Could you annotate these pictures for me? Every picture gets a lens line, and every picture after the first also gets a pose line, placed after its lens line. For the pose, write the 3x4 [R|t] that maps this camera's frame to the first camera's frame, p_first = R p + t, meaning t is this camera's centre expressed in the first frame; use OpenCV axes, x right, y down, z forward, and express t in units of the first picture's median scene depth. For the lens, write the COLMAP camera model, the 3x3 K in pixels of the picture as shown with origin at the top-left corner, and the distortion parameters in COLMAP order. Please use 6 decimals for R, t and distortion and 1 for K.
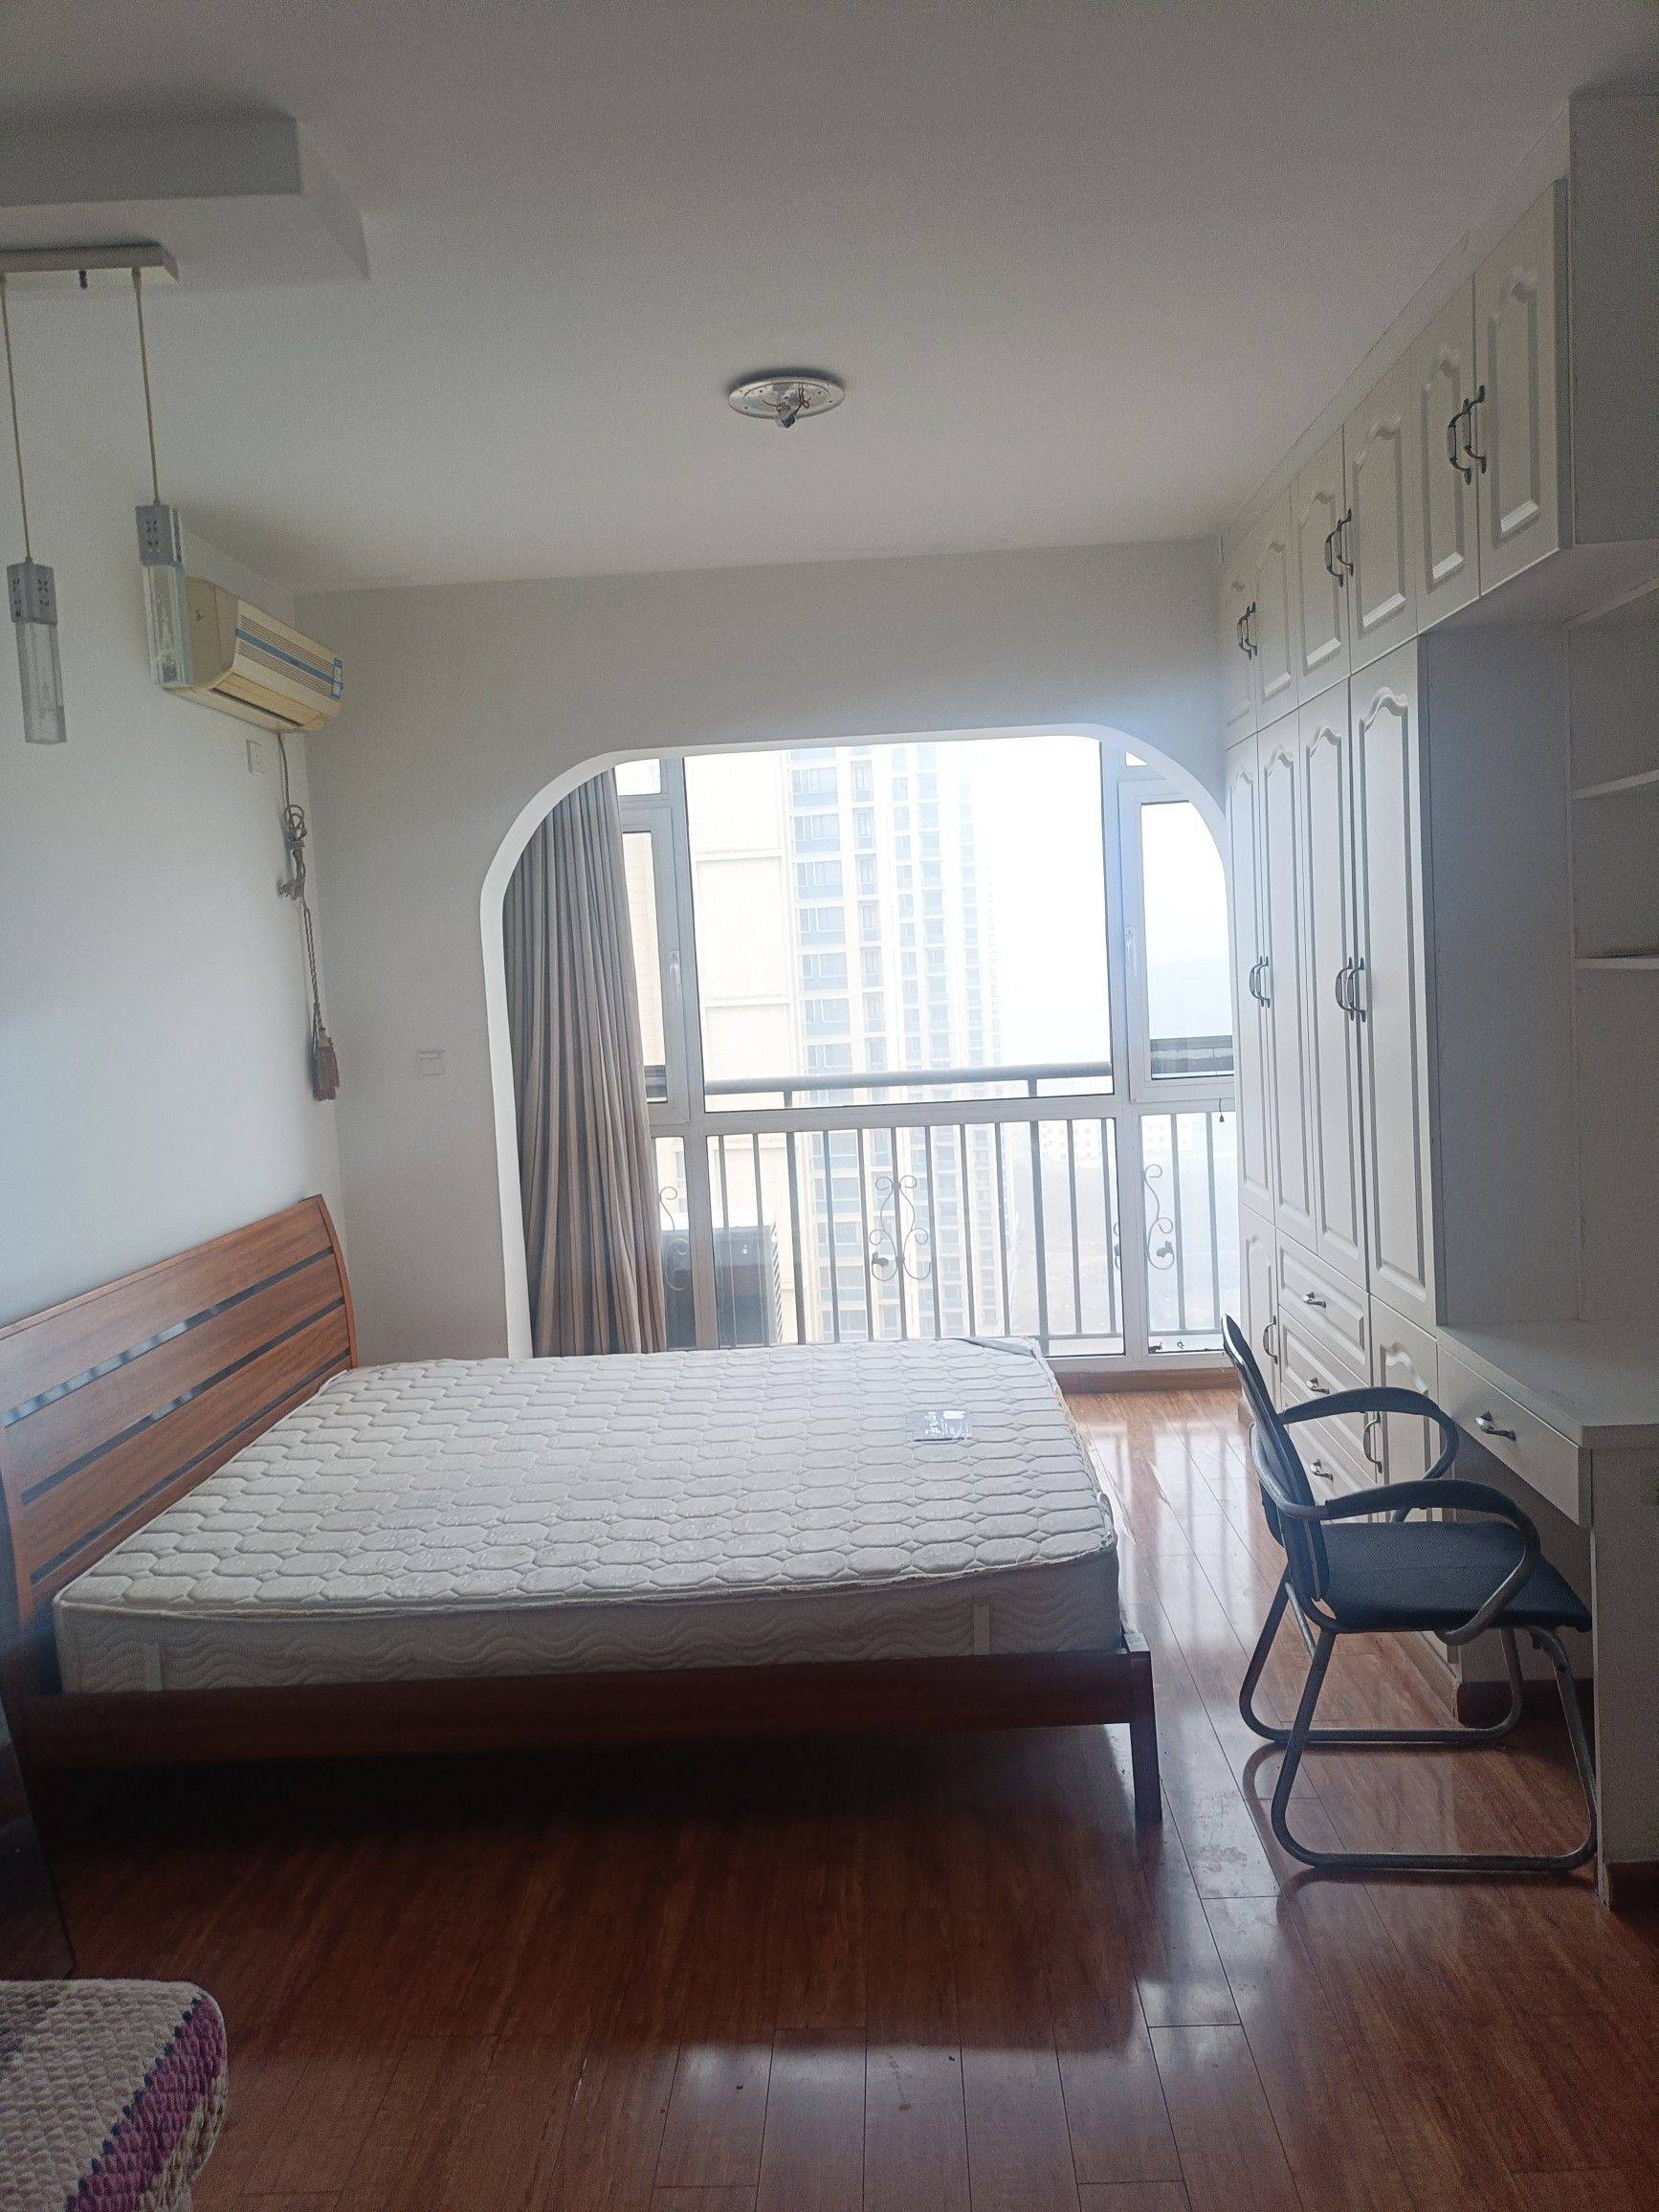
lens RADIAL K [[1632.5, 0, 837.7], [0, 1632.5, 1101.3], [0, 0, 1]] dist [0.030378, -0.007784]
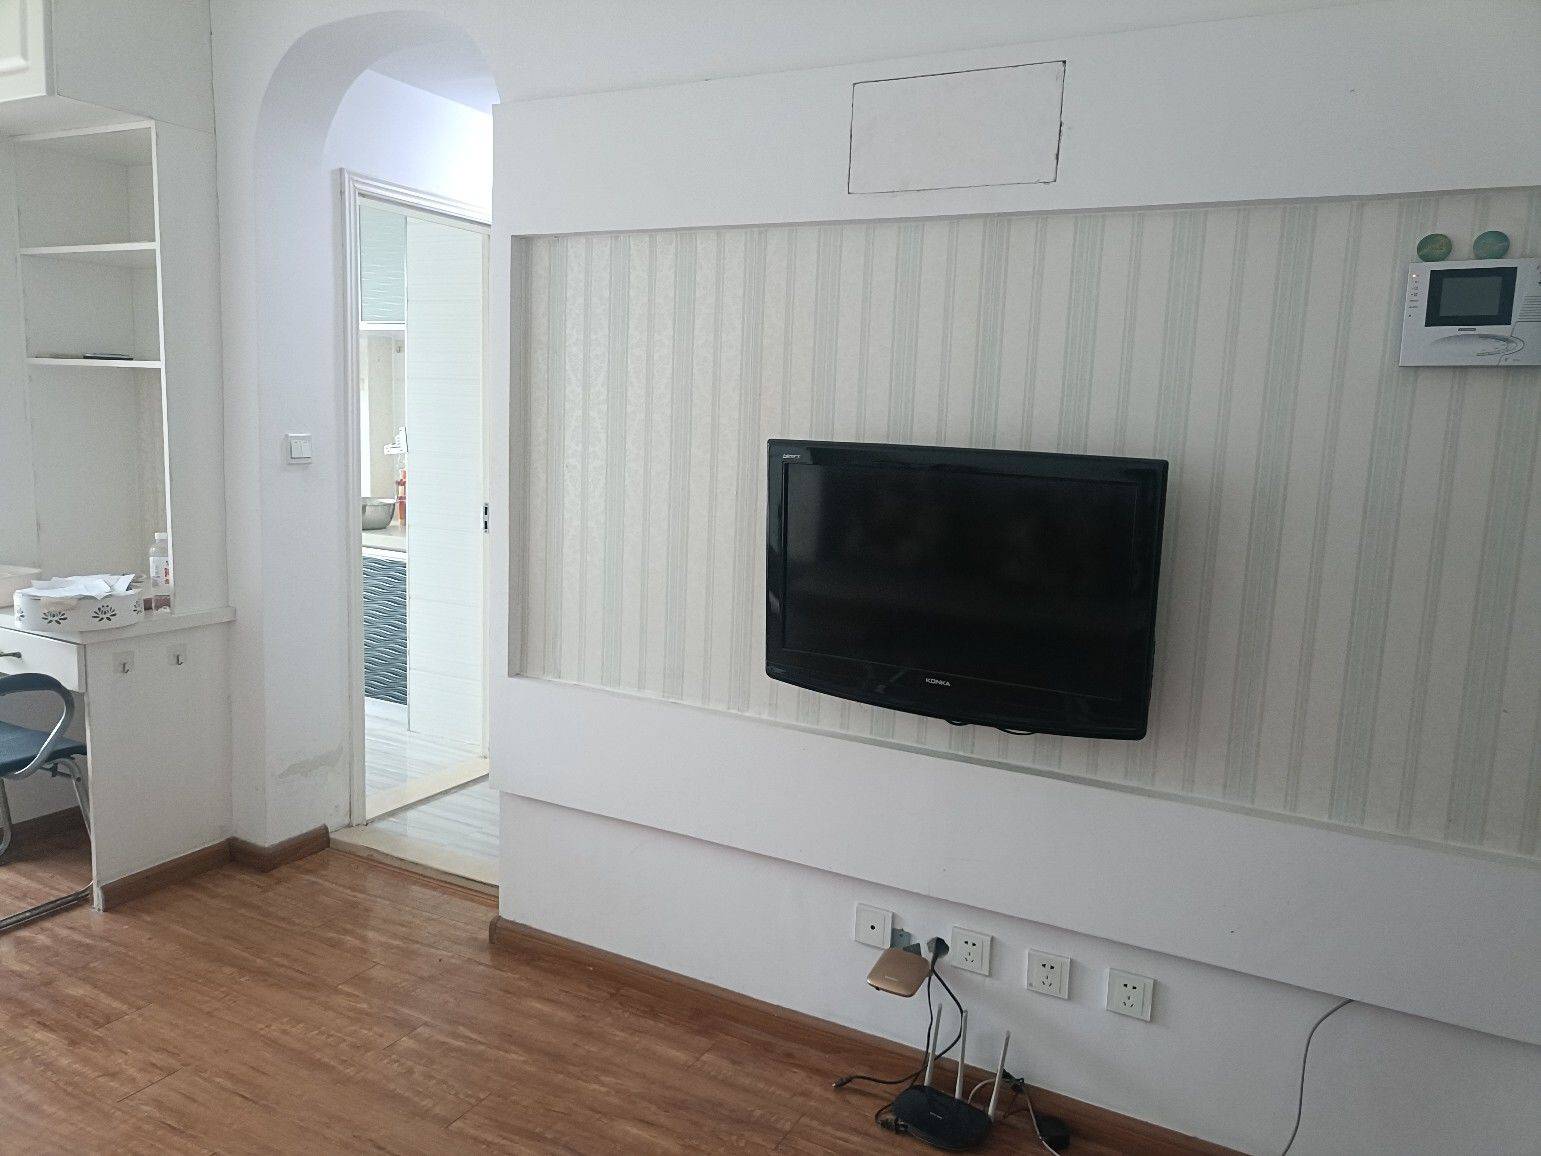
lens RADIAL K [[1133.5, 0, 767.2], [0, 1133.5, 575.7], [0, 0, 1]] dist [0.044573, -0.039677]
pose [[0.442711, -0.058918, 0.894726, -0.229865], [0.013966, 0.998171, 0.058820, 0.067138], [-0.896555, -0.013545, 0.442725, -0.119902]]
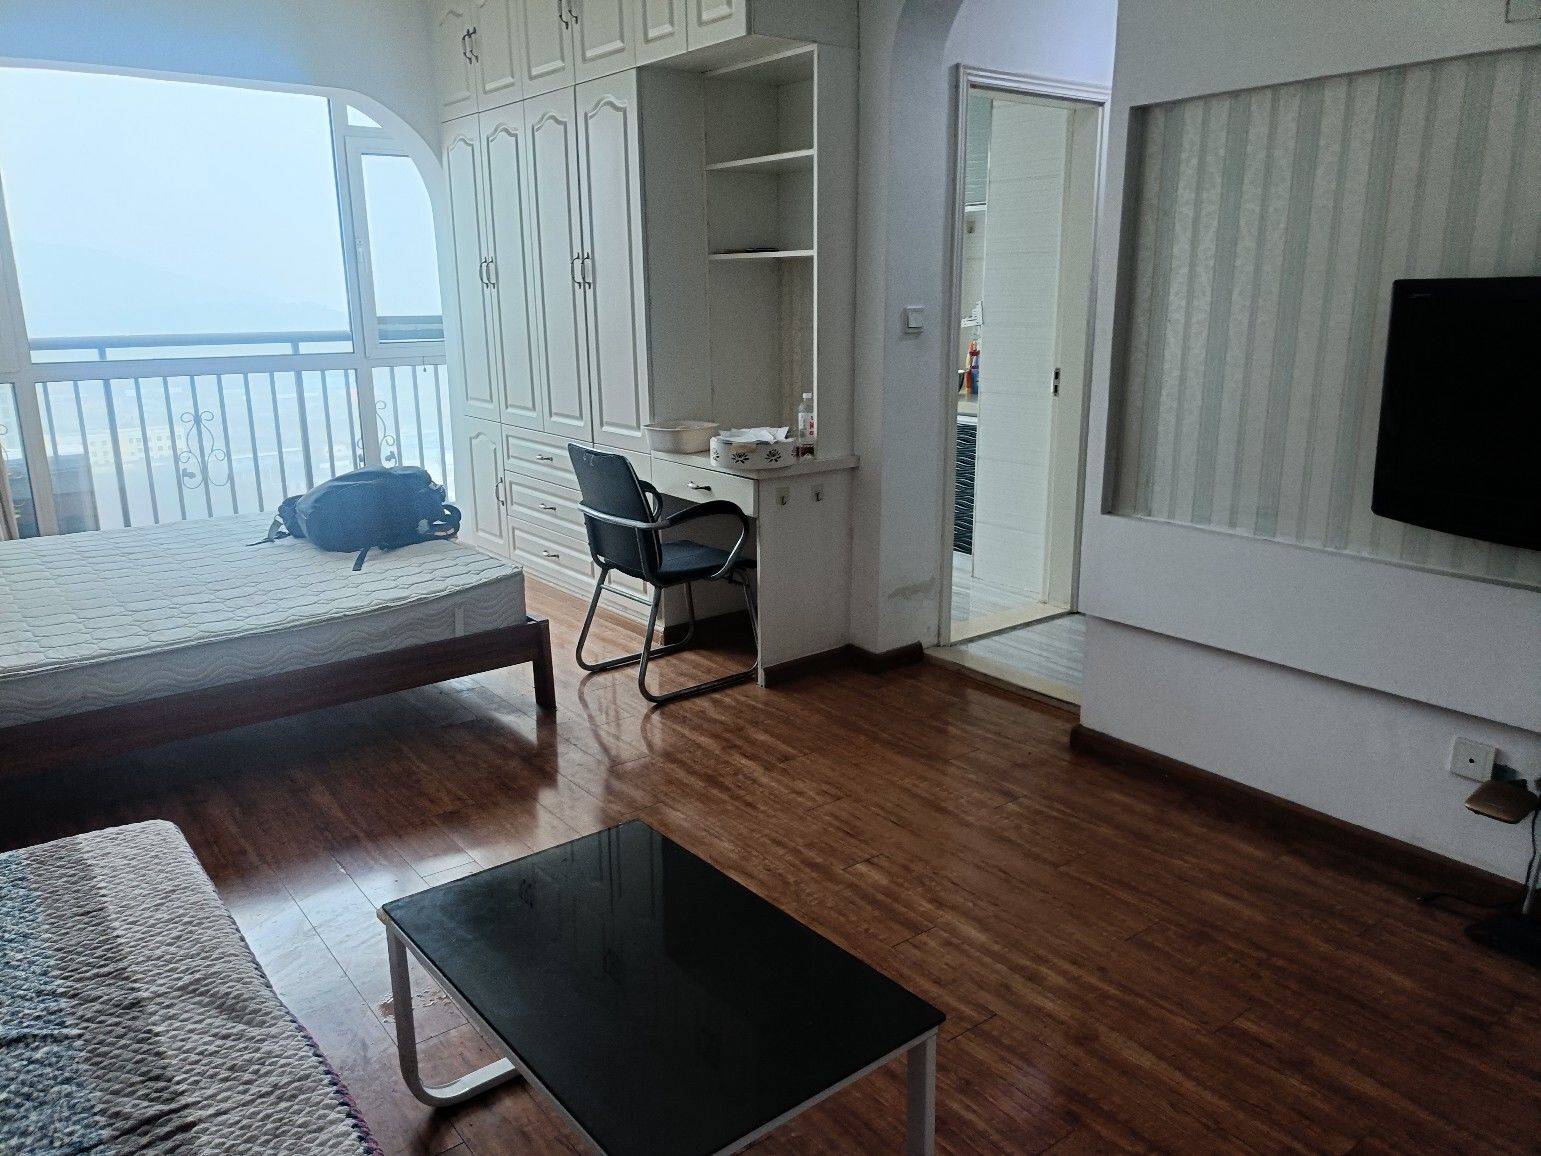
lens RADIAL K [[1133.5, 0, 767.2], [0, 1133.5, 575.7], [0, 0, 1]] dist [0.044573, -0.039677]
pose [[0.776840, -0.110805, 0.619873, -0.389463], [0.022332, 0.988625, 0.148734, 0.093795], [-0.629302, -0.101700, 0.770478, -0.140120]]
